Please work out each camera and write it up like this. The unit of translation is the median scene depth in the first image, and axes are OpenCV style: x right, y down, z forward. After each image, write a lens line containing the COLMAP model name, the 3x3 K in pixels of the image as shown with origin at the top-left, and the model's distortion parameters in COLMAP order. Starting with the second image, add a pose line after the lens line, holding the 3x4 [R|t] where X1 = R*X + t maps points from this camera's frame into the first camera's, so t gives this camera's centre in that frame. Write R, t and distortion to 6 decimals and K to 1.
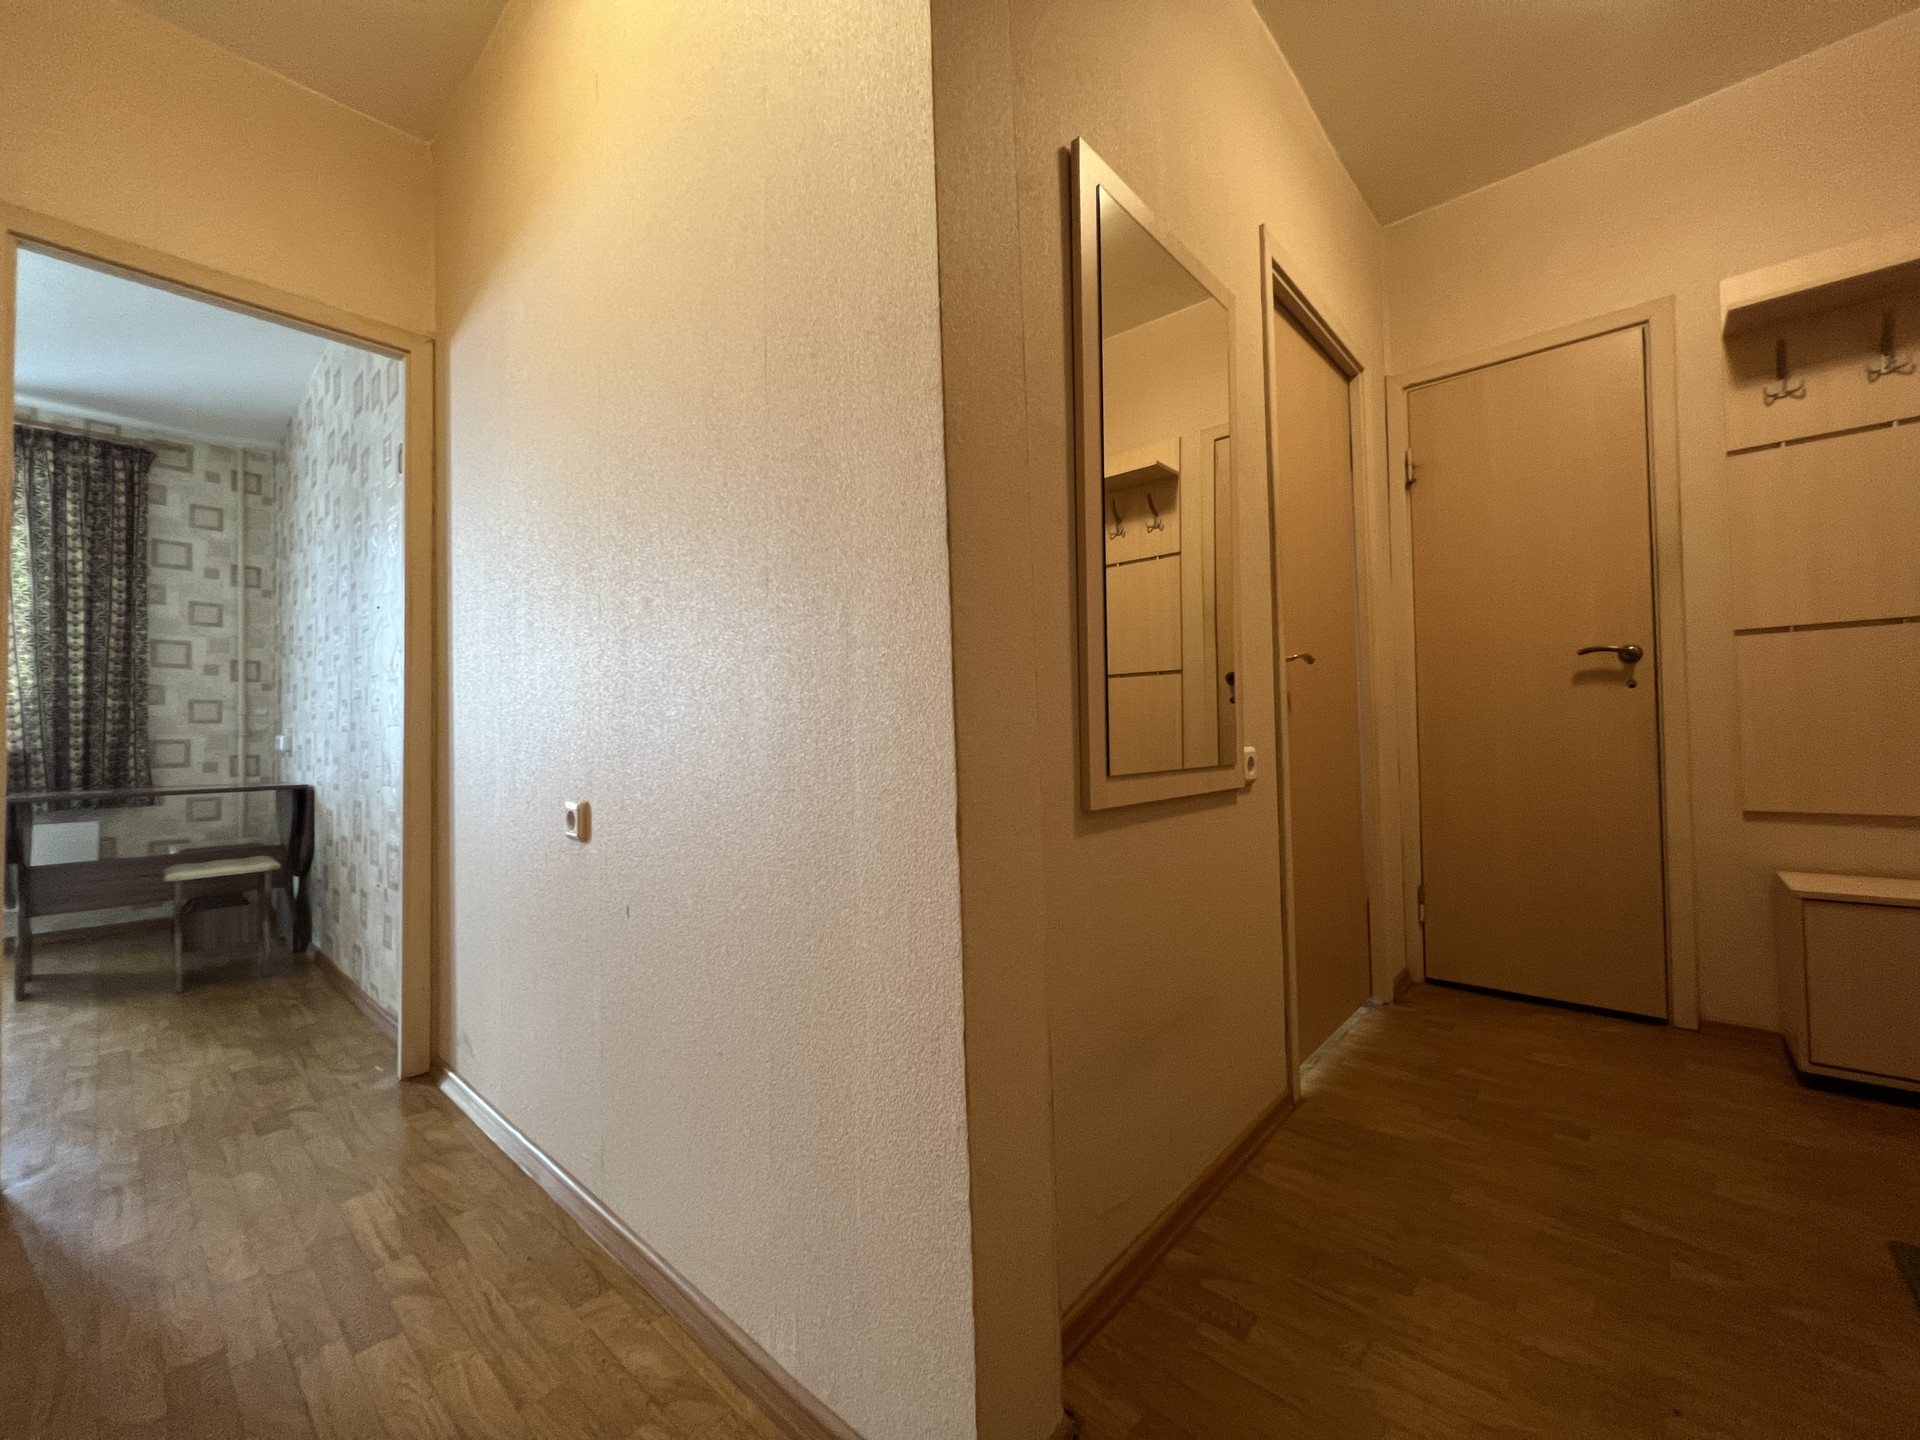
lens RADIAL K [[769.8, 0, 961.0], [0, 769.8, 721.8], [0, 0, 1]] dist [0.007206, -0.001264]
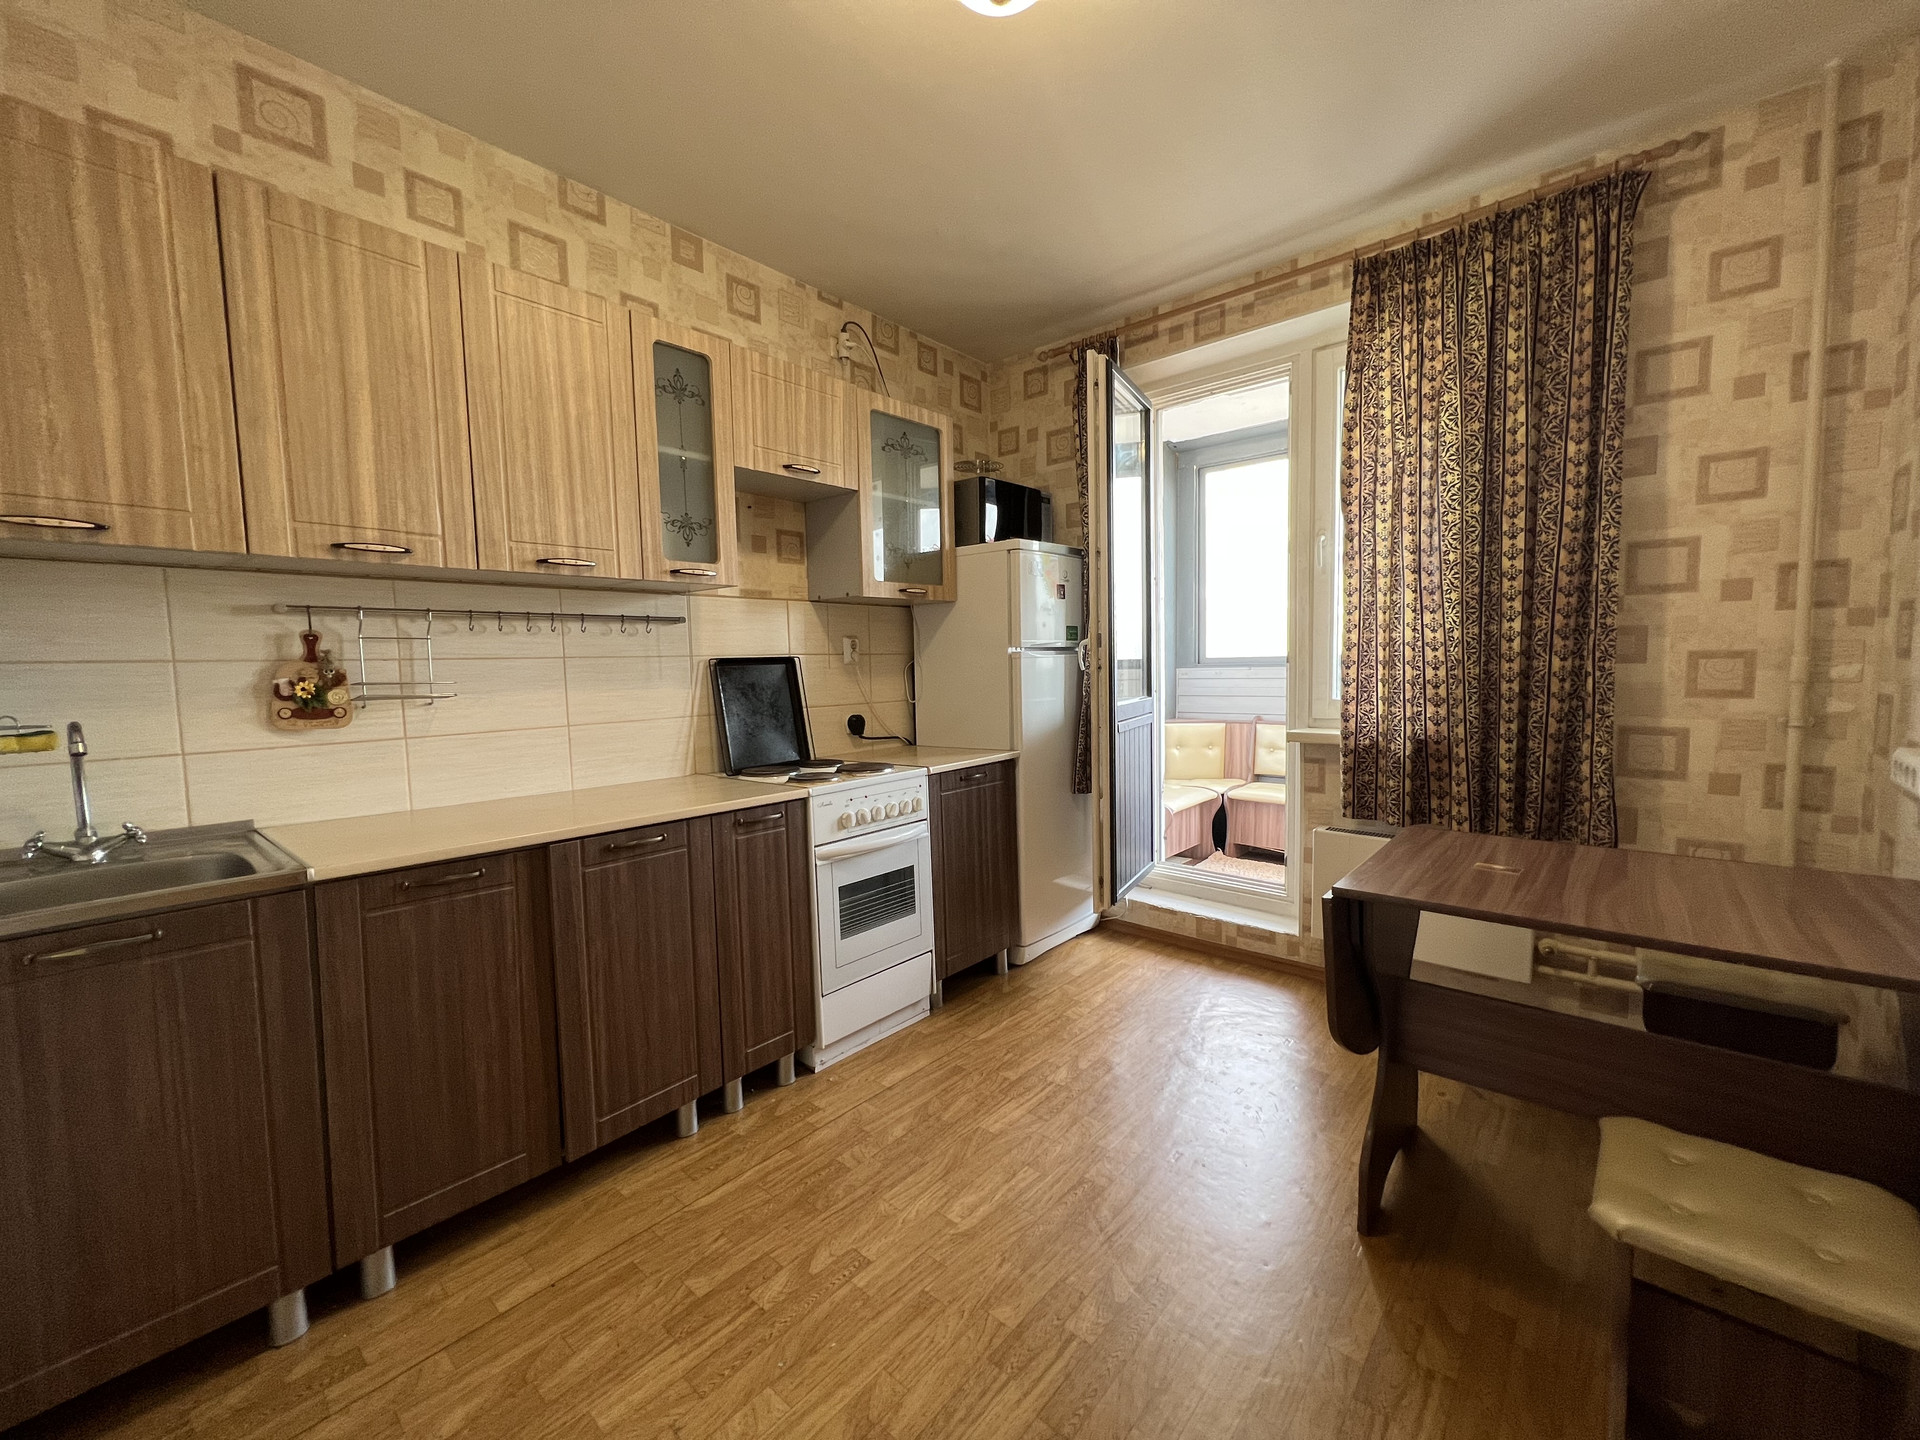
lens RADIAL K [[769.8, 0, 961.4], [0, 769.8, 725.2], [0, 0, 1]] dist [0.007206, -0.001264]
pose [[0.022143, 0.094178, -0.995309, -0.519314], [0.043668, 0.994512, 0.095074, -0.052818], [0.998801, -0.045568, 0.017909, 0.534164]]
